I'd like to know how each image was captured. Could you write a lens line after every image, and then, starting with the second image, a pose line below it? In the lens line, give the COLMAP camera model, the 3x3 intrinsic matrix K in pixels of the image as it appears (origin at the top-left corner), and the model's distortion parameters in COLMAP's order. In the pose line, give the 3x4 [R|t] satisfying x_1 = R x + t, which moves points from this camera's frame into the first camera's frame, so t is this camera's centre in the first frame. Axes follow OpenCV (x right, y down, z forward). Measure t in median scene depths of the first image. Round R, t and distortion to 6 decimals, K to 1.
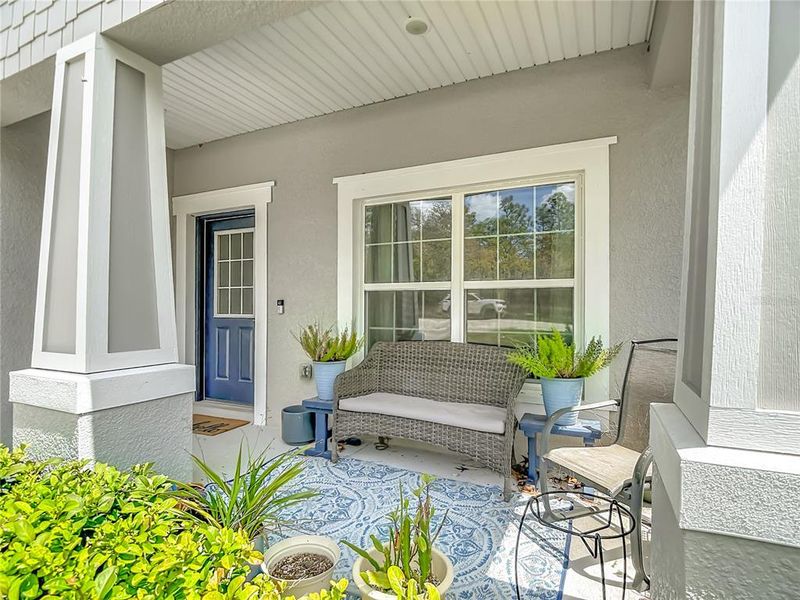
lens RADIAL K [[426.5, 0, 400.0], [0, 426.5, 300.0], [0, 0, 1]] dist [0.015559, -0.035807]
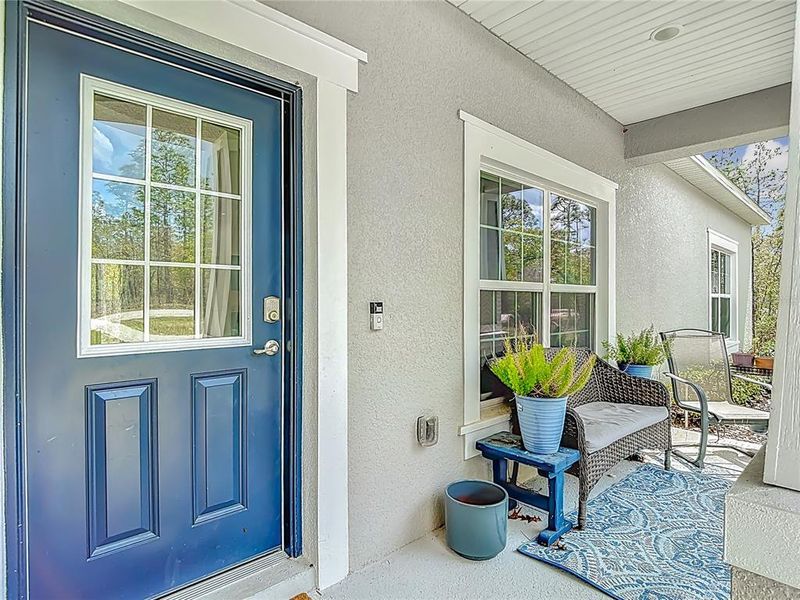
lens RADIAL K [[426.5, 0, 400.0], [0, 426.5, 300.0], [0, 0, 1]] dist [0.015559, -0.035807]
pose [[0.376168, -0.006854, 0.926526, -0.794651], [-0.019466, 0.999693, 0.015298, -0.012963], [-0.926347, -0.023791, 0.375920, 0.862295]]
